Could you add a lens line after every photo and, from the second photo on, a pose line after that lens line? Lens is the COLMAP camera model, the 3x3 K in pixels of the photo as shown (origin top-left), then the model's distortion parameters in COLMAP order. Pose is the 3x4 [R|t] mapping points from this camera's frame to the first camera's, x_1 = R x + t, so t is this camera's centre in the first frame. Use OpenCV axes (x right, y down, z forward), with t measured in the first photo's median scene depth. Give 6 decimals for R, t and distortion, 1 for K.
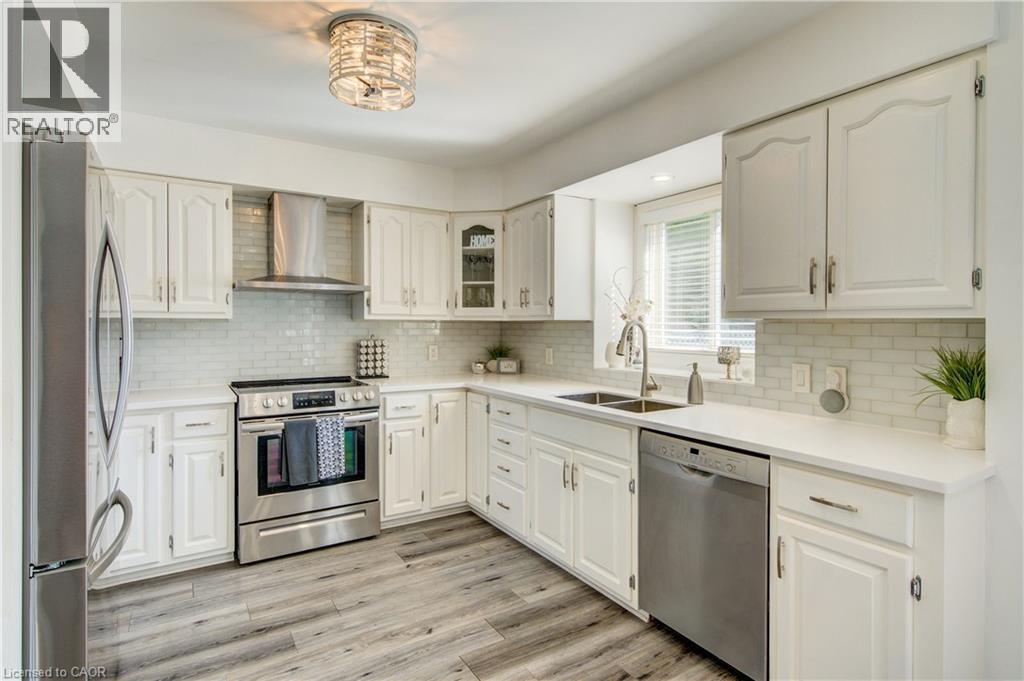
lens RADIAL K [[543.4, 0, 504.8], [0, 543.4, 317.3], [0, 0, 1]] dist [0.007722, -0.001288]
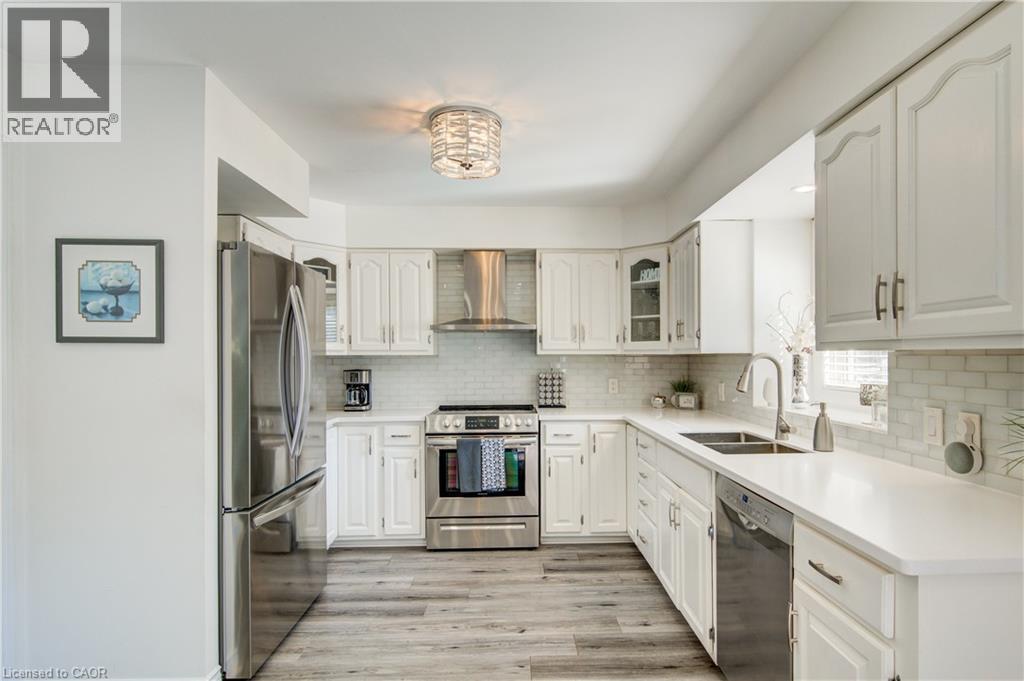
lens RADIAL K [[543.4, 0, 508.1], [0, 543.4, 347.9], [0, 0, 1]] dist [0.007722, -0.001288]
pose [[0.856164, -0.015889, -0.516460, 0.340681], [0.013662, 0.999874, -0.008114, -0.001660], [0.516523, -0.000108, 0.856273, 0.014746]]
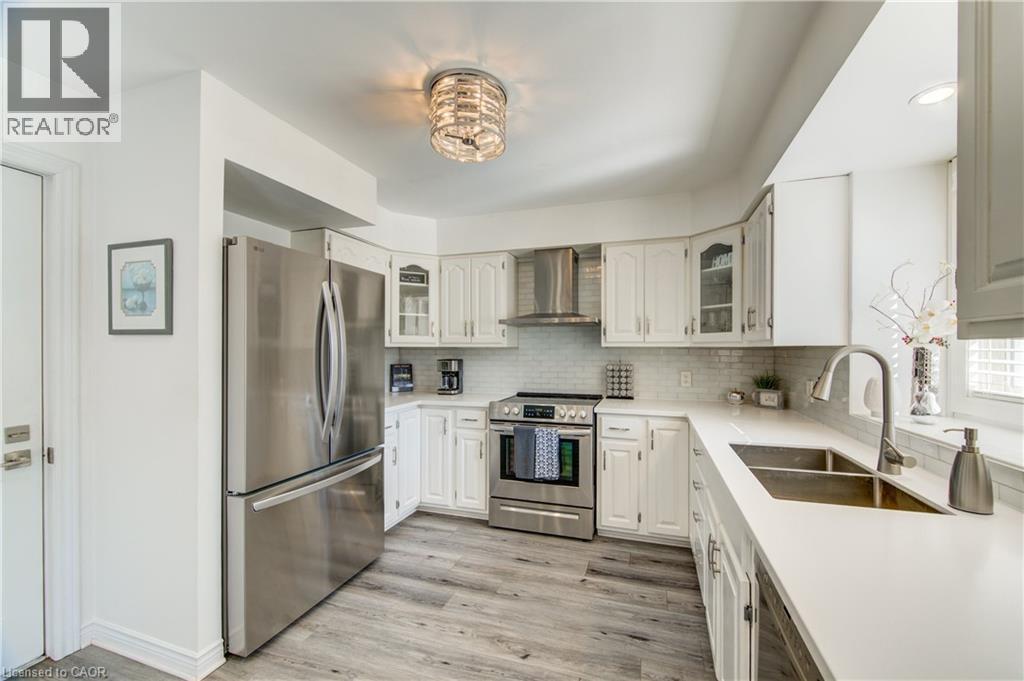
lens RADIAL K [[396.2, 0, 516.3], [0, 396.2, 346.4], [0, 0, 1]] dist [0.001451, -0.000765]
pose [[0.652257, -0.008603, -0.757949, 0.326423], [0.011252, 0.999935, -0.001667, 0.003282], [0.757914, -0.007441, 0.652312, 0.407409]]
